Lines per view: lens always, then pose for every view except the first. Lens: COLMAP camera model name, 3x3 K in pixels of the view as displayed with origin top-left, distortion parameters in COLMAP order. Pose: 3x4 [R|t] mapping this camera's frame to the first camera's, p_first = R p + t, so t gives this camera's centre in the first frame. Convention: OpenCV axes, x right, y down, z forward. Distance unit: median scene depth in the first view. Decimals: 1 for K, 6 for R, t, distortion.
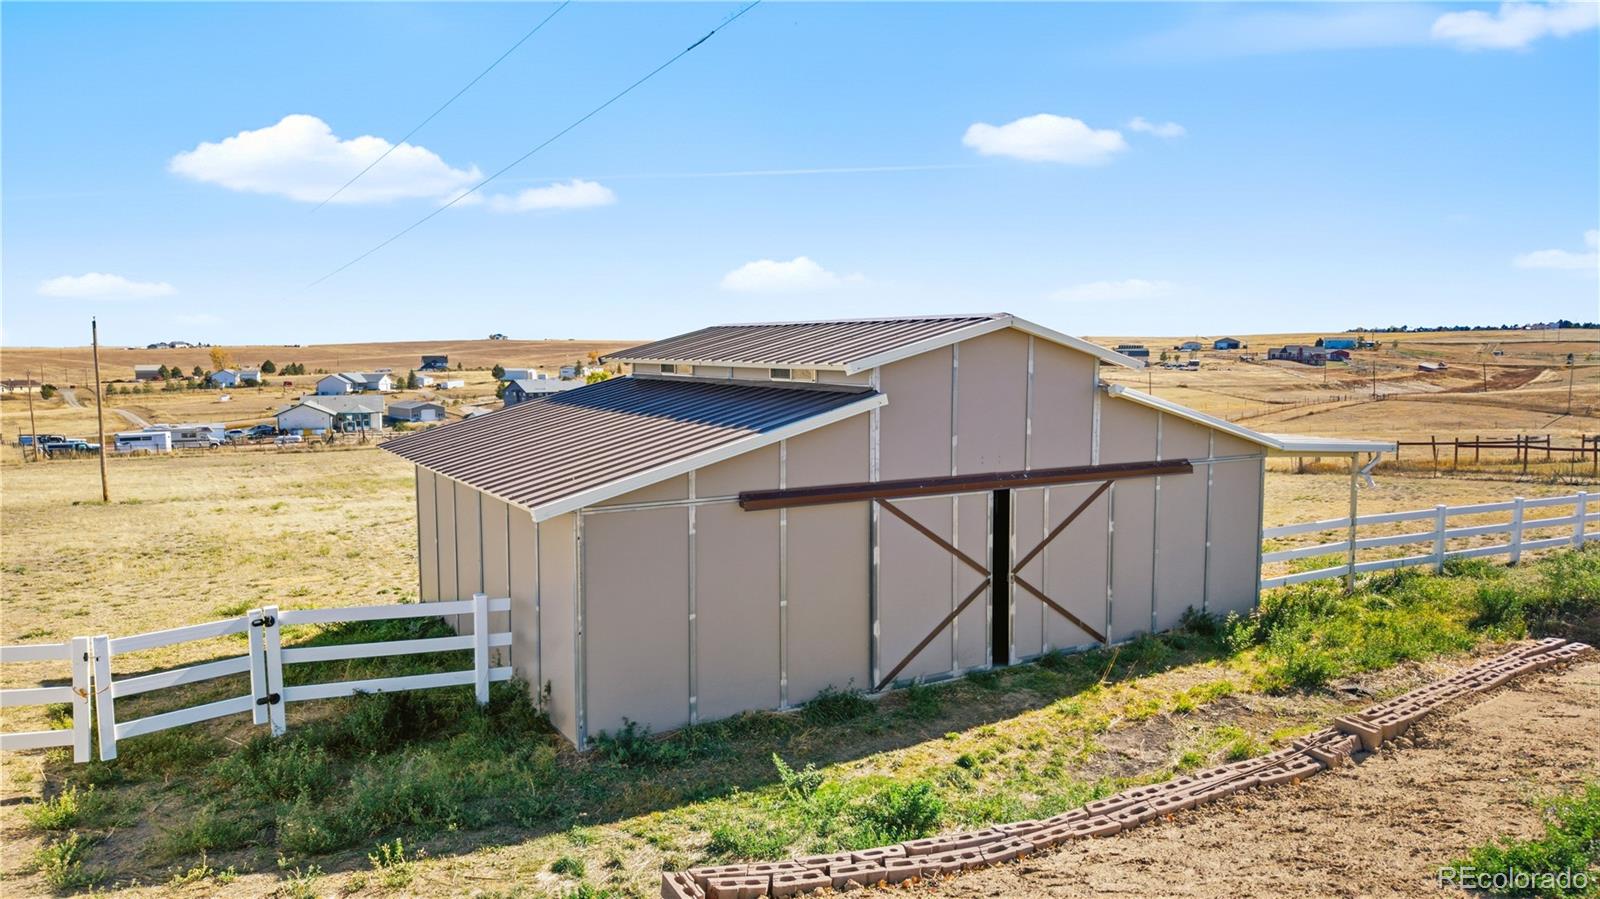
lens RADIAL K [[1085.5, 0, 784.5], [0, 1085.5, 449.7], [0, 0, 1]] dist [0.052327, -0.054701]
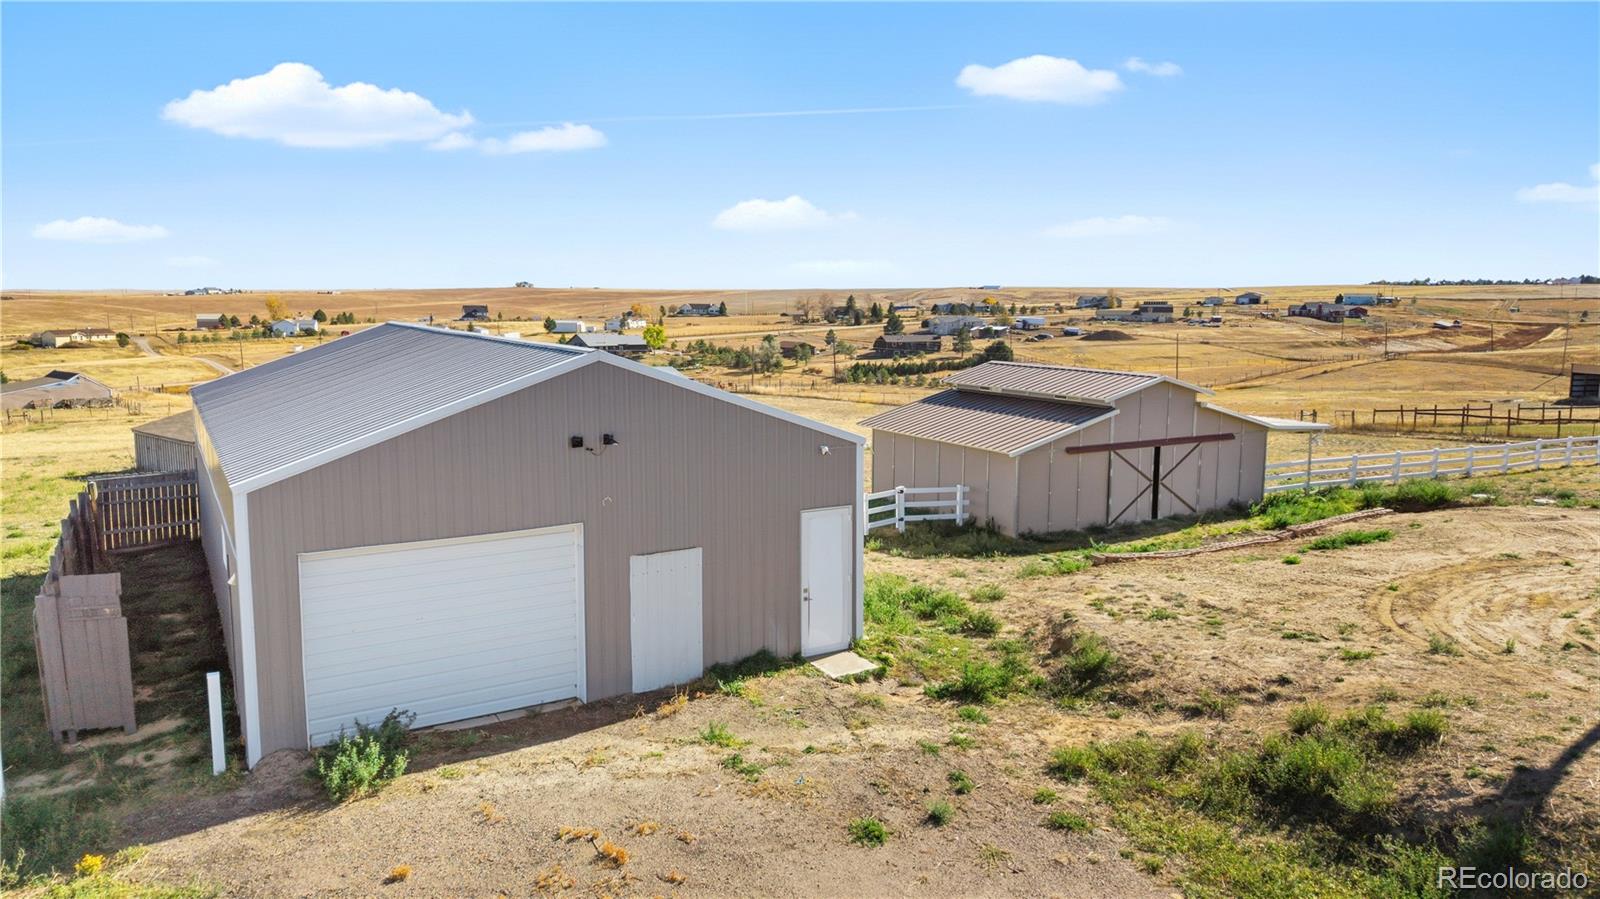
lens RADIAL K [[1094.9, 0, 772.2], [0, 1094.9, 441.8], [0, 0, 1]] dist [0.036153, -0.044424]
pose [[0.999743, 0.008410, -0.021074, -0.027490], [-0.007545, 0.999140, 0.040783, -0.003067], [0.021399, -0.040614, 0.998946, -0.066464]]
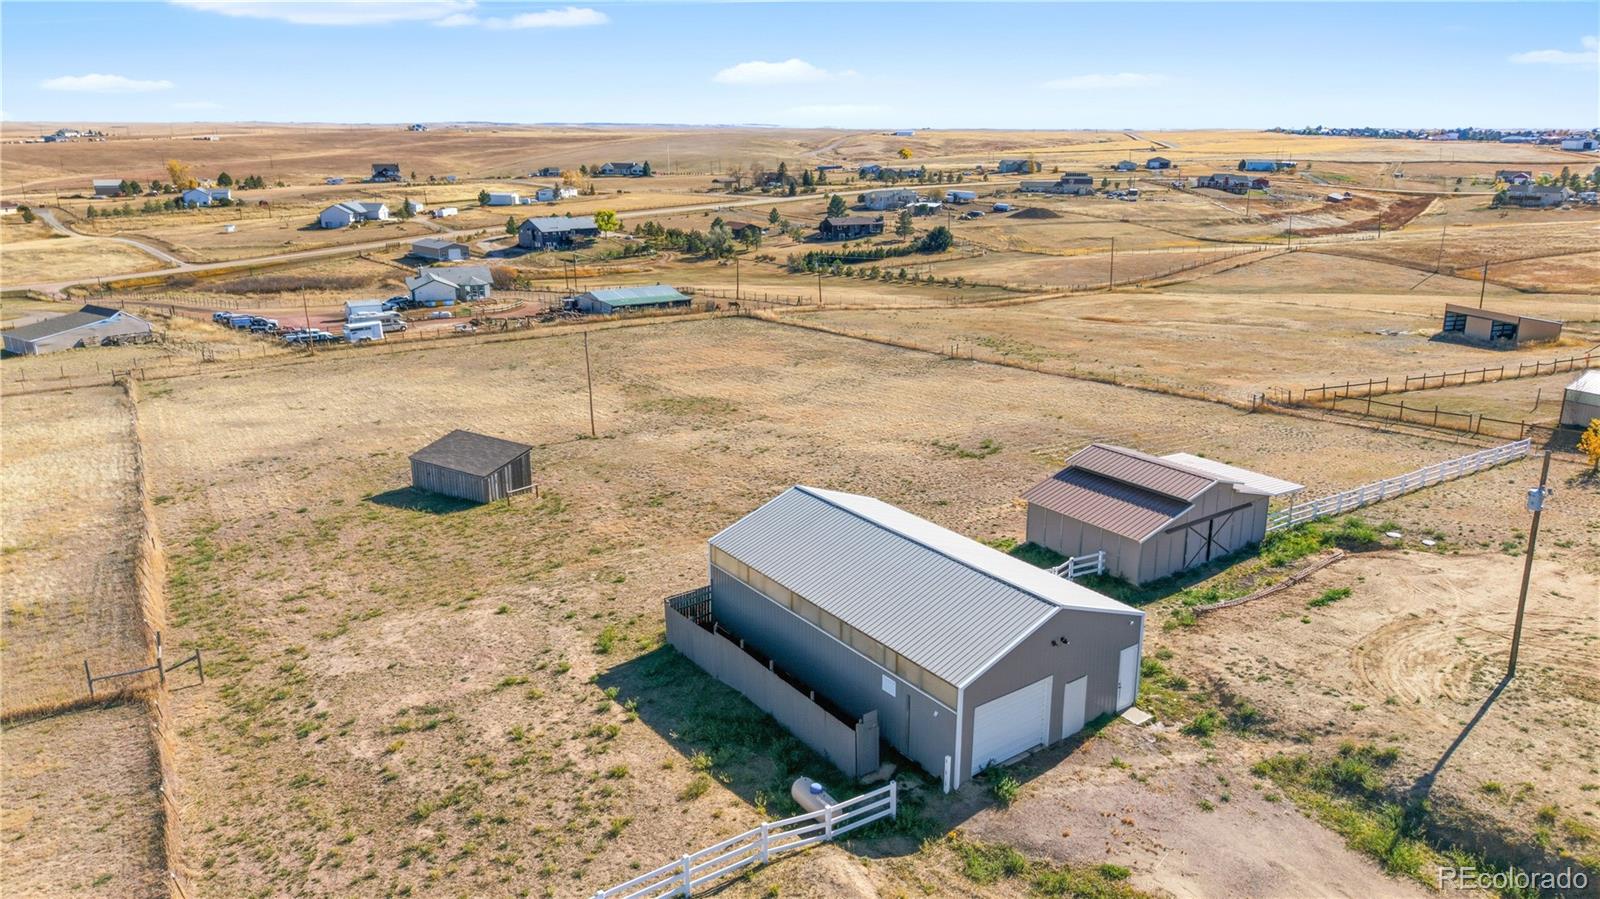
lens RADIAL K [[1117.7, 0, 790.6], [0, 1117.7, 424.3], [0, 0, 1]] dist [0.040976, -0.059107]
pose [[0.996201, -0.011497, 0.086323, -0.076717], [-0.003195, 0.985753, 0.168167, -0.045104], [-0.087027, -0.167804, 0.981972, -0.129746]]
